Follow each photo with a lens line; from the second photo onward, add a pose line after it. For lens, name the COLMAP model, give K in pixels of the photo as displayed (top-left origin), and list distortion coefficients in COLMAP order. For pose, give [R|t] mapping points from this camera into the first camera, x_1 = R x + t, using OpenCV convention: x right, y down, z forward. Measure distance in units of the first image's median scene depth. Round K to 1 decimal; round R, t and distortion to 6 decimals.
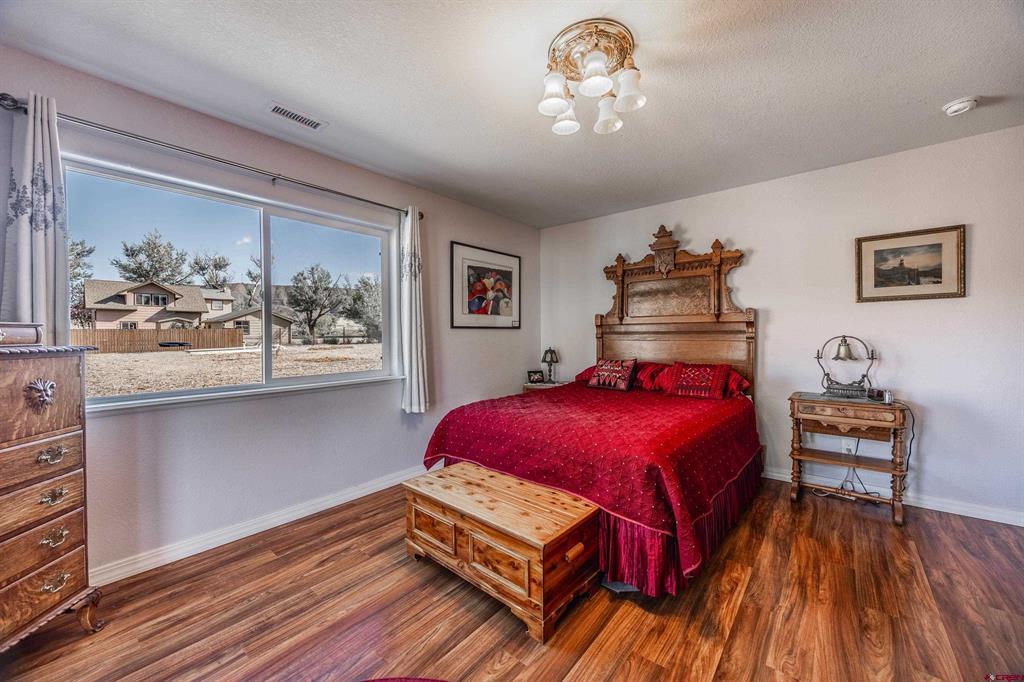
lens RADIAL K [[395.3, 0, 516.7], [0, 395.3, 338.4], [0, 0, 1]] dist [0.000425, 0.000199]
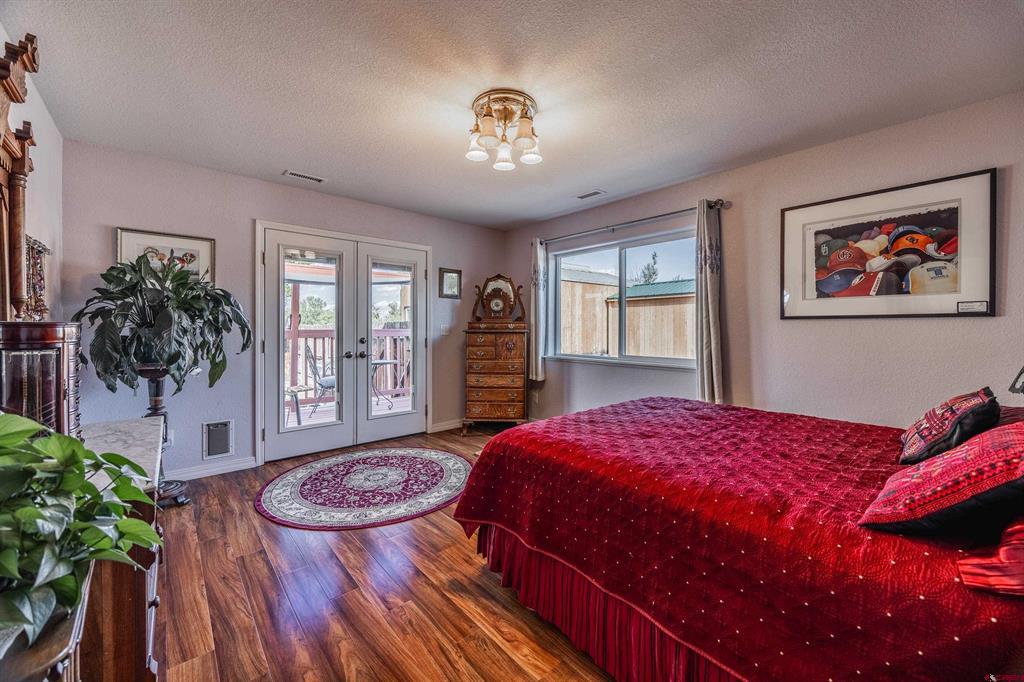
lens RADIAL K [[395.3, 0, 515.5], [0, 395.3, 330.2], [0, 0, 1]] dist [0.000425, 0.000199]
pose [[-0.158113, 0.018140, -0.987254, 0.660996], [-0.009104, 0.999762, 0.019828, -0.013611], [0.987379, 0.012123, -0.157910, 0.560785]]
